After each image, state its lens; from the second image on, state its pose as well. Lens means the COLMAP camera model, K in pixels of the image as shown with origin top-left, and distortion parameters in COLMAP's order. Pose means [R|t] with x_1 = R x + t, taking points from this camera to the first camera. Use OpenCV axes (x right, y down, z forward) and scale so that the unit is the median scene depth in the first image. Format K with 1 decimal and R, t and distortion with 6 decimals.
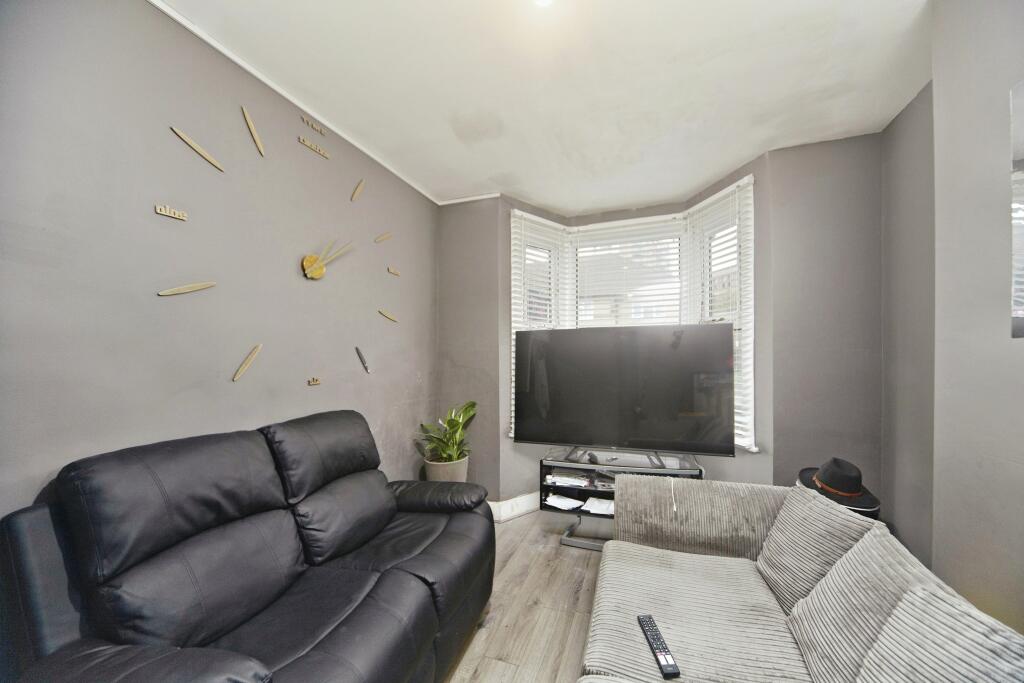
lens RADIAL K [[367.0, 0, 527.9], [0, 367.0, 355.2], [0, 0, 1]] dist [-0.013491, 0.000357]
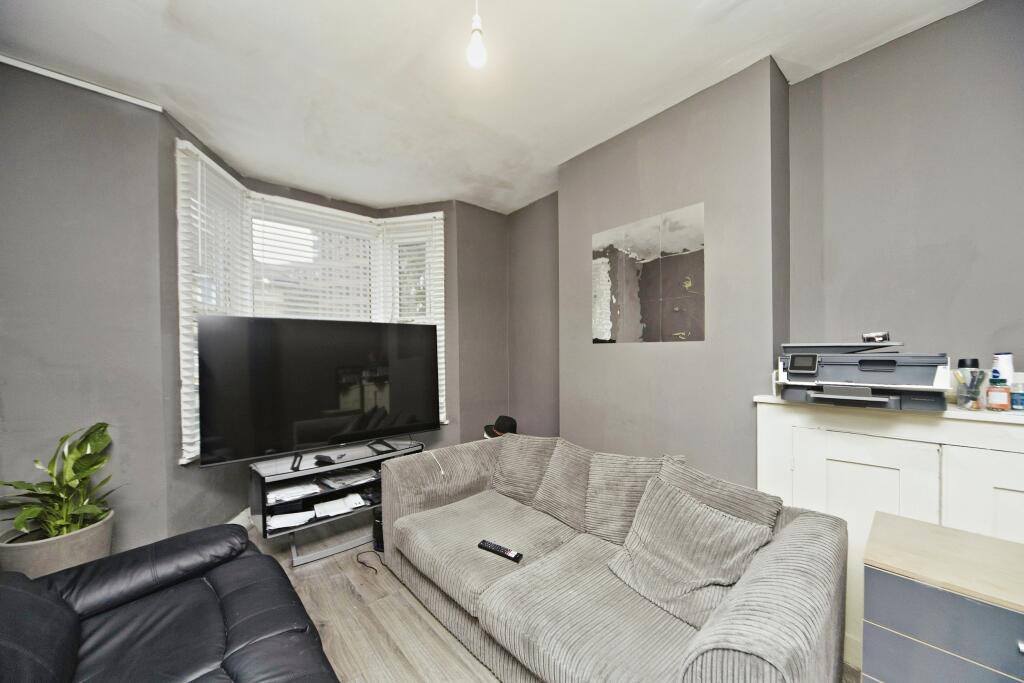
lens RADIAL K [[367.0, 0, 527.9], [0, 367.0, 355.2], [0, 0, 1]] dist [-0.013491, 0.000357]
pose [[0.477873, -0.003703, 0.878421, -0.414001], [-0.004736, 0.999966, 0.006792, 0.006536], [-0.878416, -0.007406, 0.477839, 0.108723]]
